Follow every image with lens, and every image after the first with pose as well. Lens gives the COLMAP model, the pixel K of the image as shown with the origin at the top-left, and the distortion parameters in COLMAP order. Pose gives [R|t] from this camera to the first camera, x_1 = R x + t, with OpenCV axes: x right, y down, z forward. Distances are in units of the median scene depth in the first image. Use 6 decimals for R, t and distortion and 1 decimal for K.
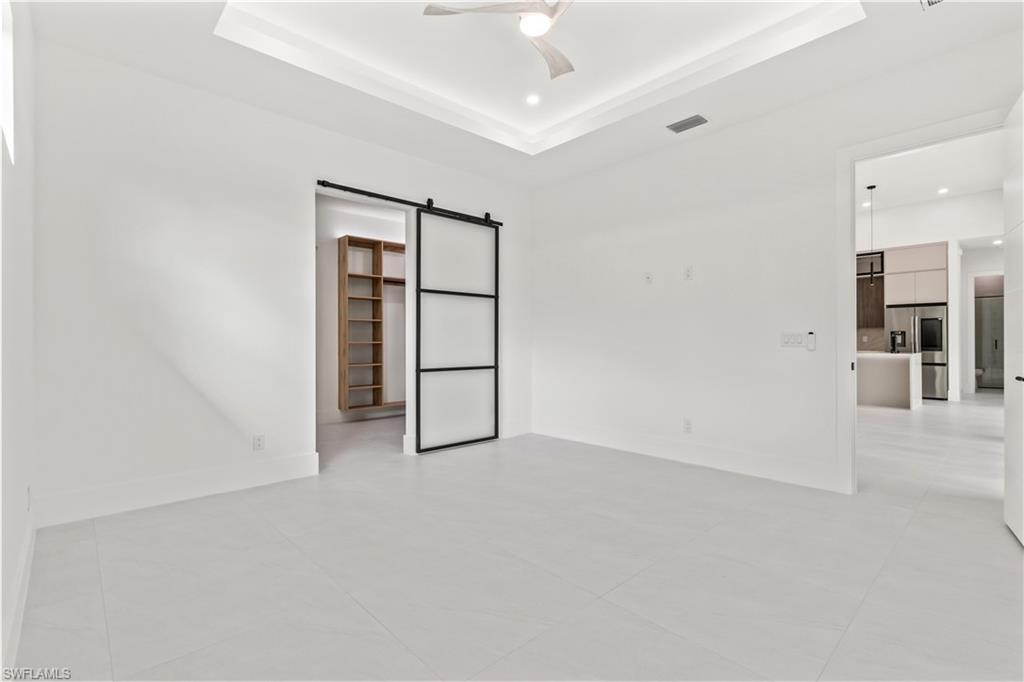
lens RADIAL K [[470.6, 0, 514.5], [0, 470.6, 336.0], [0, 0, 1]] dist [0.004918, 0.000690]
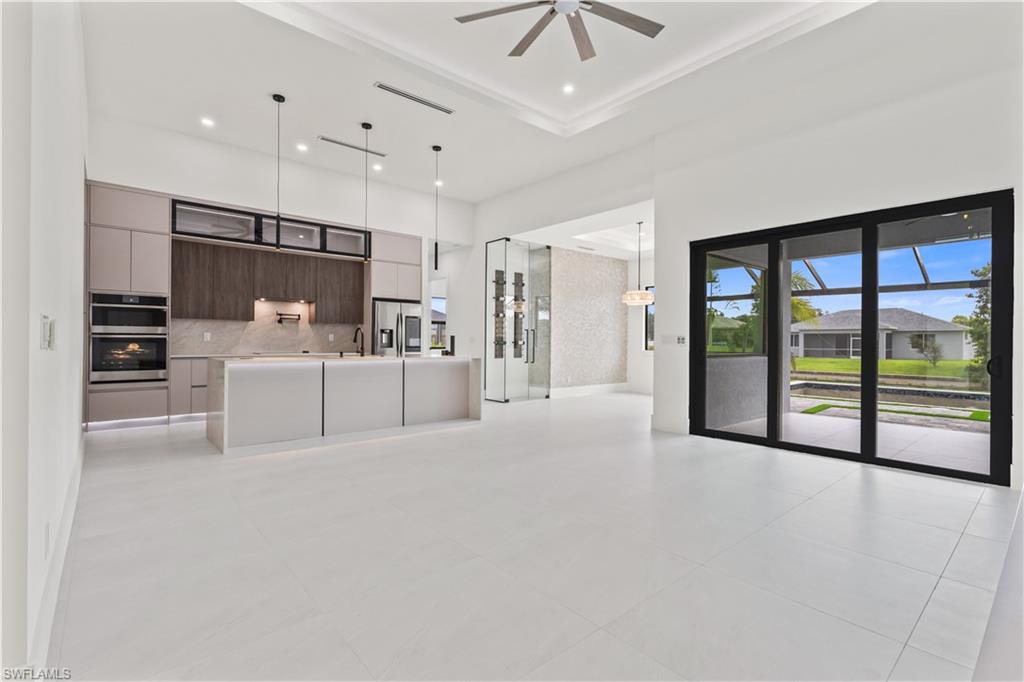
lens RADIAL K [[470.6, 0, 513.4], [0, 470.6, 341.3], [0, 0, 1]] dist [0.004918, 0.000690]
pose [[0.055218, 0.002203, 0.998472, -0.024147], [-0.018369, 0.999831, -0.001190, 0.008579], [-0.998305, -0.018275, 0.055249, 0.729189]]
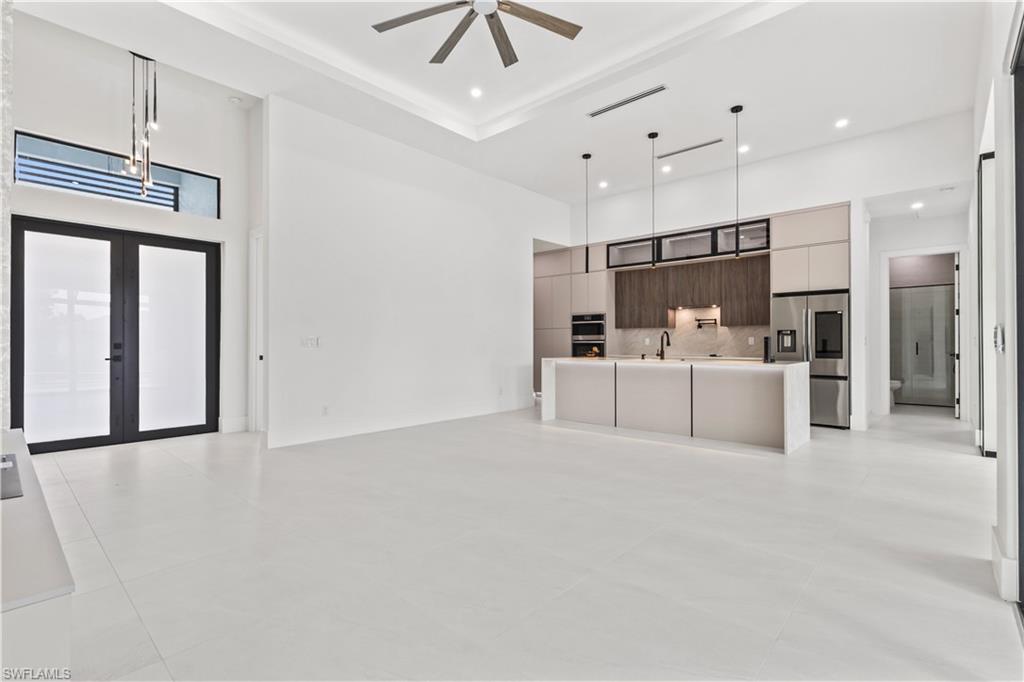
lens RADIAL K [[470.6, 0, 514.0], [0, 470.6, 338.0], [0, 0, 1]] dist [0.004918, 0.000690]
pose [[0.997072, 0.003345, 0.076392, 0.355218], [-0.003278, 0.999994, -0.001001, 0.003999], [-0.076394, 0.000748, 0.997077, 0.330823]]
